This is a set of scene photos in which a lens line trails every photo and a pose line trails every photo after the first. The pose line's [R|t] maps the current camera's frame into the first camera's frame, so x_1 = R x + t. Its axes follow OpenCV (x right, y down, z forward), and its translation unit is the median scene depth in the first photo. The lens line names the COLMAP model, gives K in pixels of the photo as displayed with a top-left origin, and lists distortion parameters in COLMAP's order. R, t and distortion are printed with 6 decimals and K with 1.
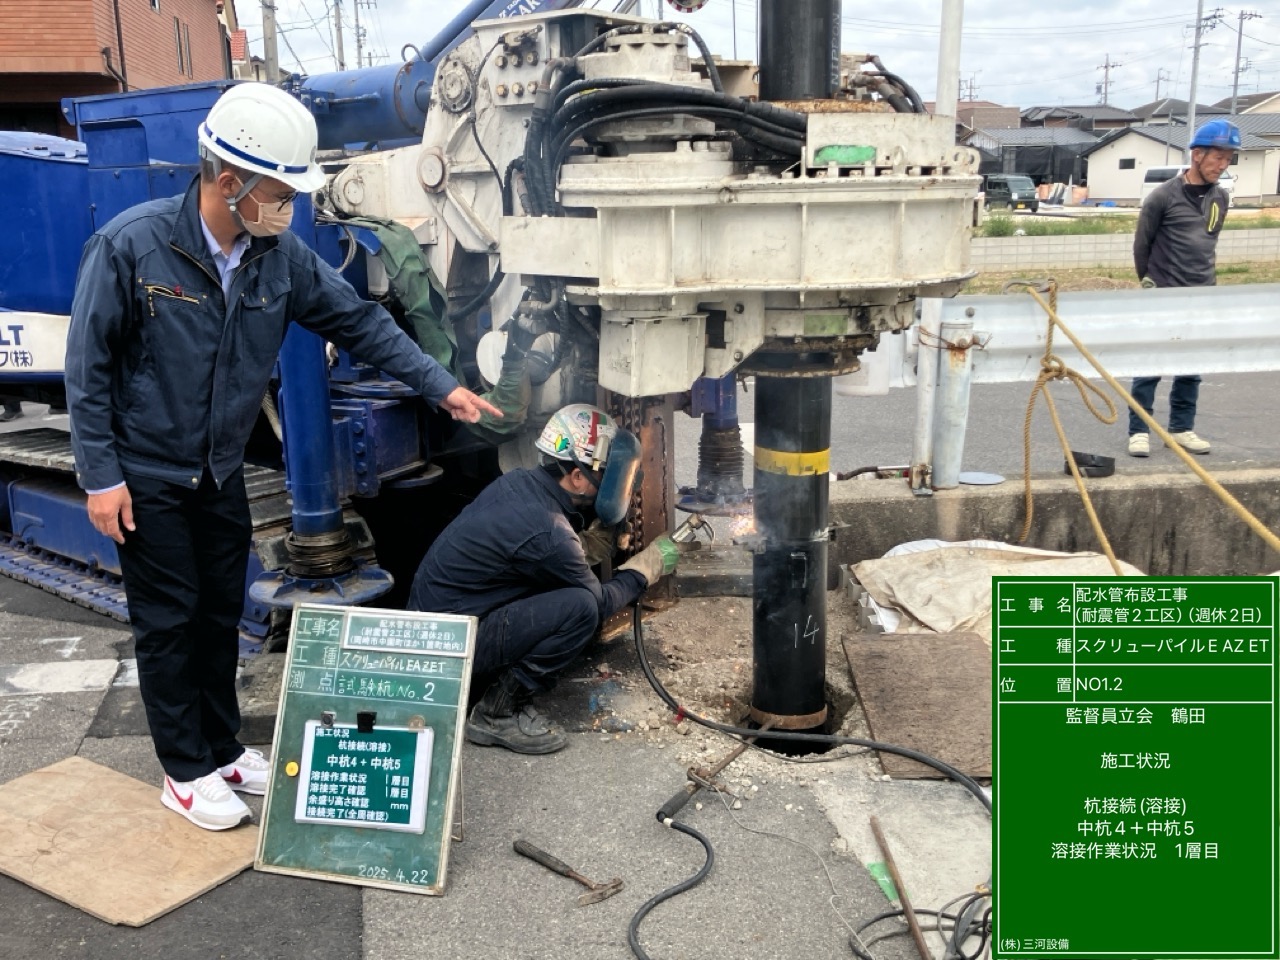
lens RADIAL K [[1231.9, 0, 640.0], [0, 1231.9, 480.0], [0, 0, 1]] dist [0.001815, -0.015914]
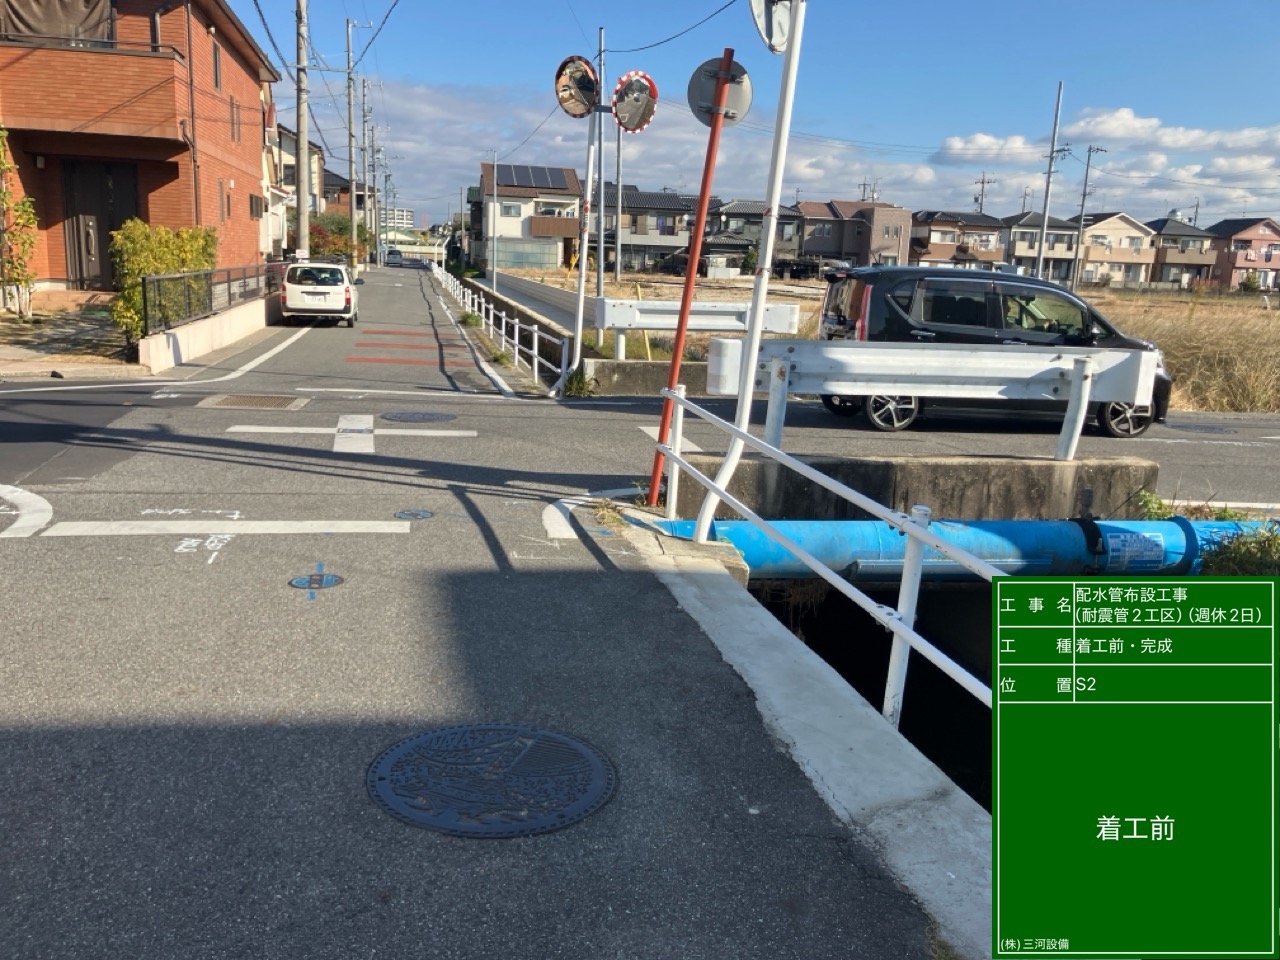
lens RADIAL K [[1060.2, 0, 640.0], [0, 1060.2, 480.0], [0, 0, 1]] dist [-0.002730, -0.004561]
pose [[0.996889, 0.056313, 0.055138, -0.001821], [-0.054929, 0.998144, -0.026305, 0.101416], [-0.056517, 0.023194, 0.998132, -0.475146]]
